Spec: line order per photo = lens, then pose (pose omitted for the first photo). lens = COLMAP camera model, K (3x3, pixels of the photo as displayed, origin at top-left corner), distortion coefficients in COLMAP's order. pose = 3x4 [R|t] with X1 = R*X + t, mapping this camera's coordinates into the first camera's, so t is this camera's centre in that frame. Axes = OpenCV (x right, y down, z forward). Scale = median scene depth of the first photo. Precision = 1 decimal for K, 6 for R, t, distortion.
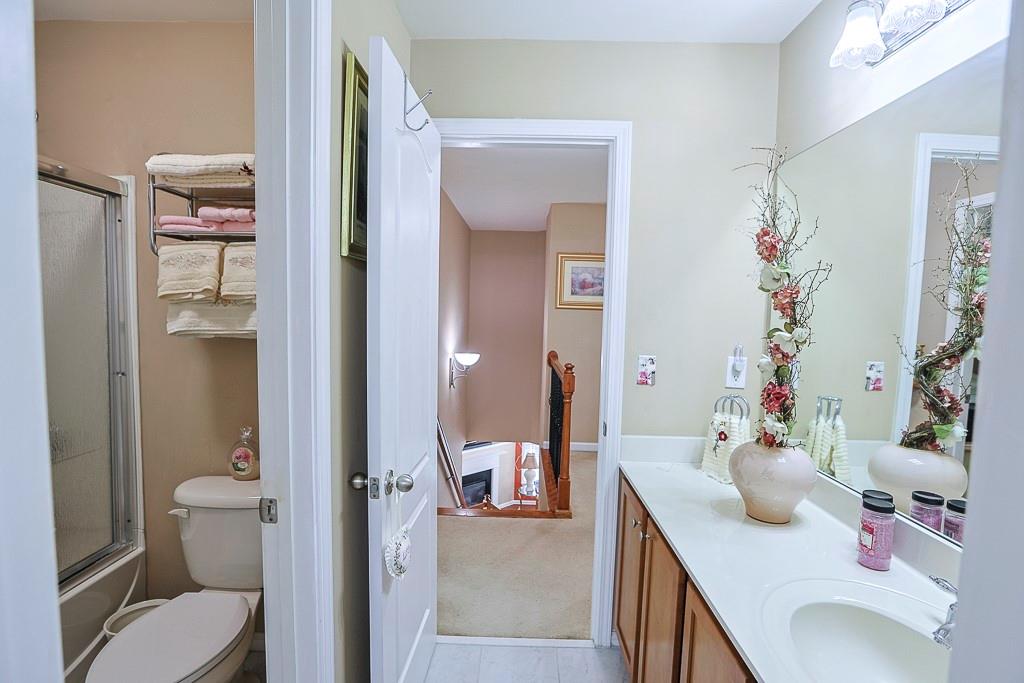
lens RADIAL K [[519.4, 0, 515.0], [0, 519.4, 341.4], [0, 0, 1]] dist [-0.012072, 0.006580]
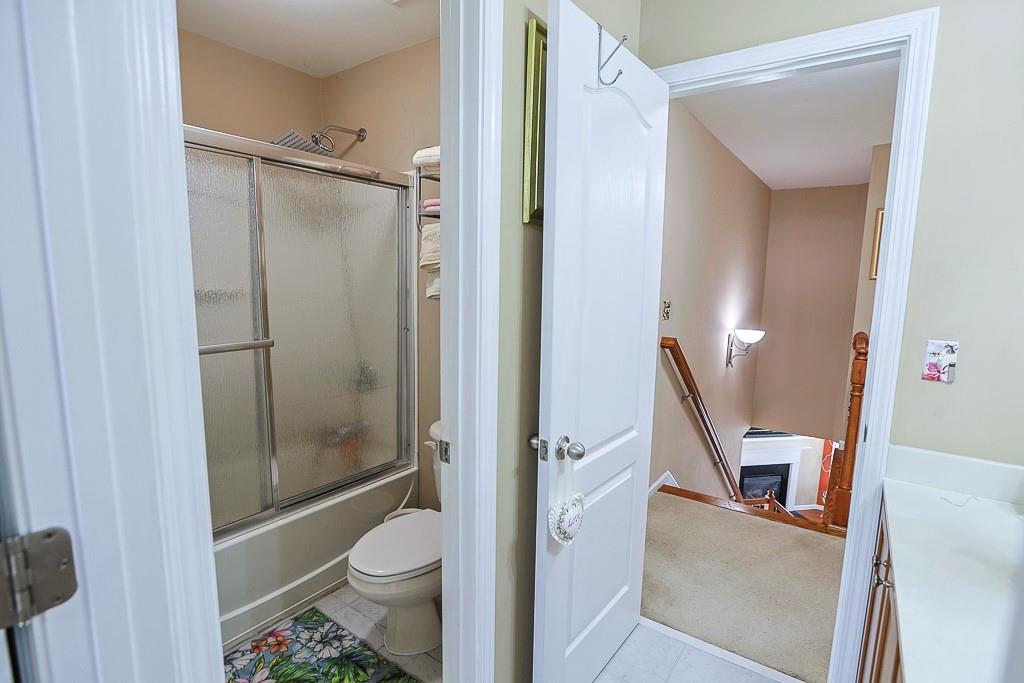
lens RADIAL K [[519.4, 0, 511.5], [0, 519.4, 339.9], [0, 0, 1]] dist [-0.012072, 0.006580]
pose [[0.831182, 0.061401, -0.552599, 0.158922], [-0.034500, 0.997664, 0.058961, 0.004984], [0.554929, -0.029942, 0.831359, 0.082227]]
